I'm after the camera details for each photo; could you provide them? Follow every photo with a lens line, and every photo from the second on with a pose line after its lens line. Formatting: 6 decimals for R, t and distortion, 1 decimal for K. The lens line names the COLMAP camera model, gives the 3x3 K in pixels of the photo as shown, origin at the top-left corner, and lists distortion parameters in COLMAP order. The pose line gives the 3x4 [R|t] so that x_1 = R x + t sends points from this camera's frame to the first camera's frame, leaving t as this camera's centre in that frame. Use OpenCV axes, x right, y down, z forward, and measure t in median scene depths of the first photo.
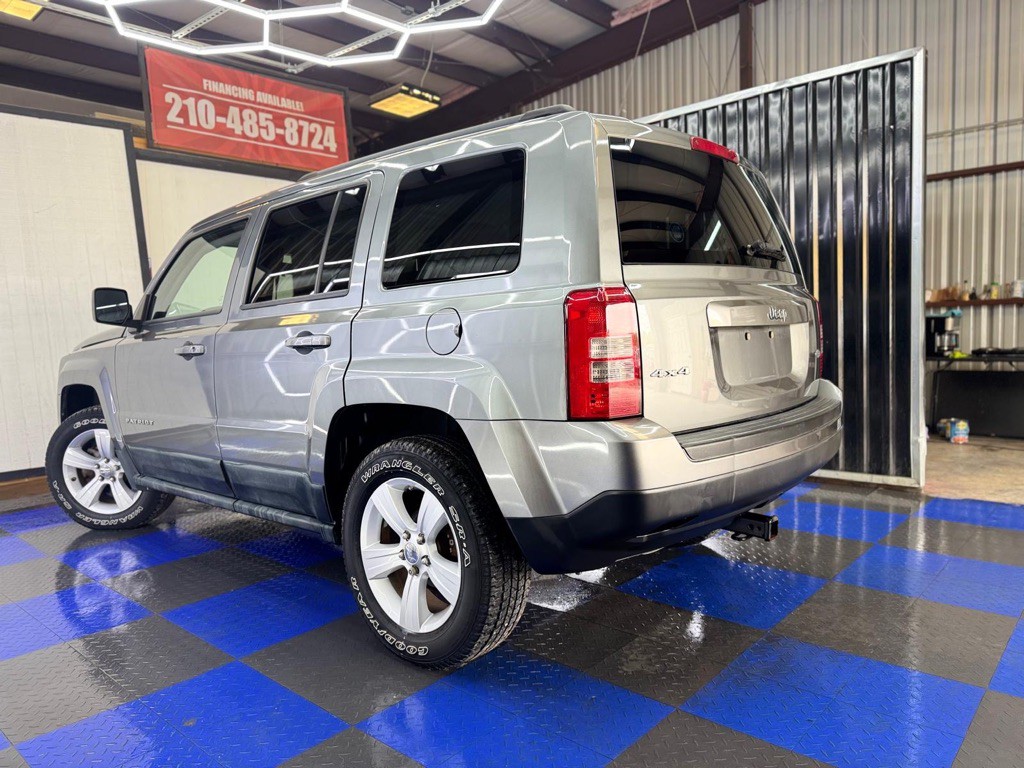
lens RADIAL K [[722.3, 0, 507.1], [0, 722.3, 385.5], [0, 0, 1]] dist [0.033900, -0.027562]
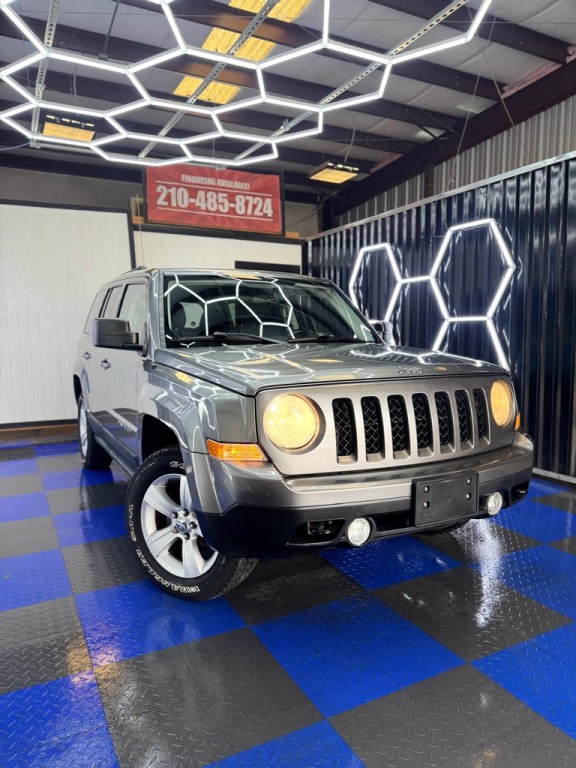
lens RADIAL K [[541.7, 0, 293.3], [0, 541.7, 390.3], [0, 0, 1]] dist [0.033900, -0.027562]
pose [[0.938806, 0.068853, -0.337495, 0.232258], [-0.055092, 0.997219, 0.050194, -0.039775], [0.340012, -0.028529, 0.939988, -0.012604]]
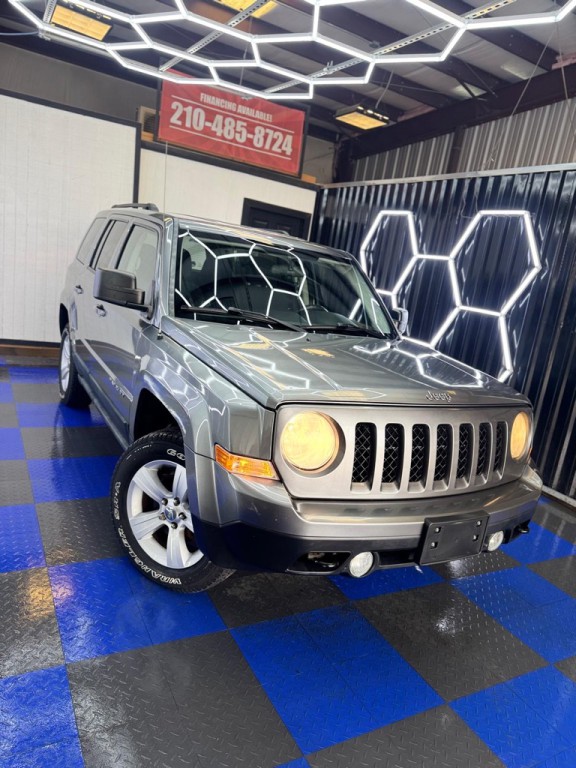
lens RADIAL K [[541.7, 0, 294.3], [0, 541.7, 388.3], [0, 0, 1]] dist [0.033900, -0.027562]
pose [[0.928988, 0.250656, -0.272311, 0.185499], [-0.213208, 0.963844, 0.159836, -0.083022], [0.302529, -0.090426, 0.948841, 0.007736]]
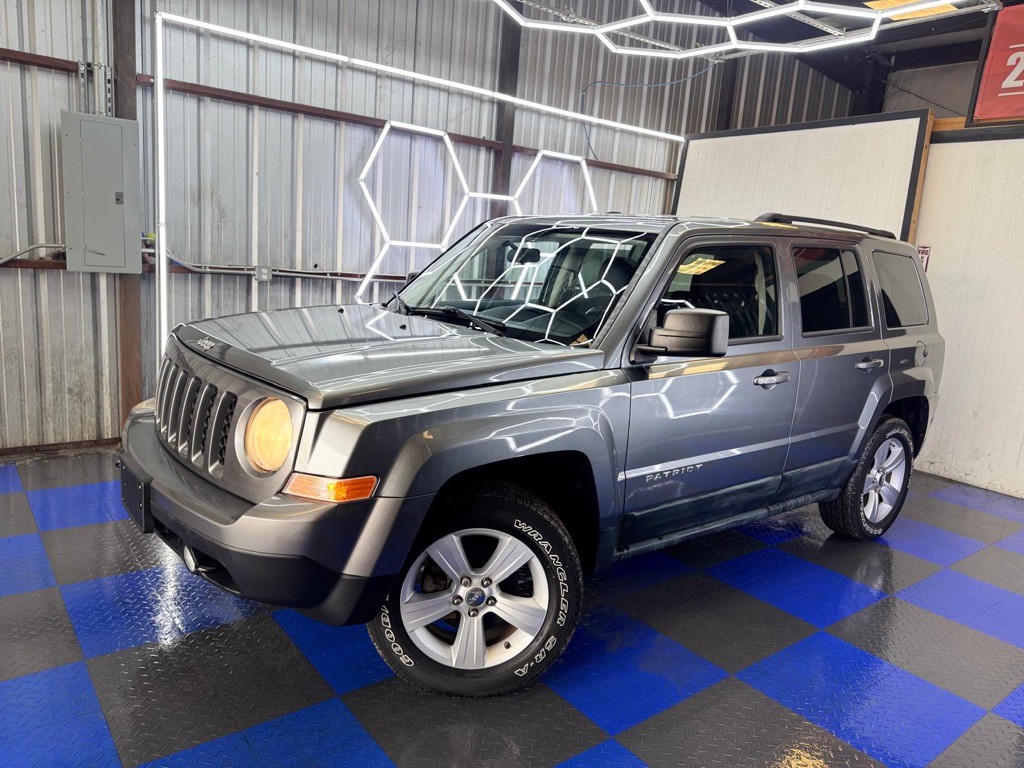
lens RADIAL K [[722.3, 0, 509.8], [0, 722.3, 381.7], [0, 0, 1]] dist [0.033900, -0.027562]
pose [[-0.173868, 0.205365, -0.963117, 0.554720], [-0.146643, 0.961710, 0.231538, -0.142603], [0.973789, 0.181491, -0.137095, 0.615220]]
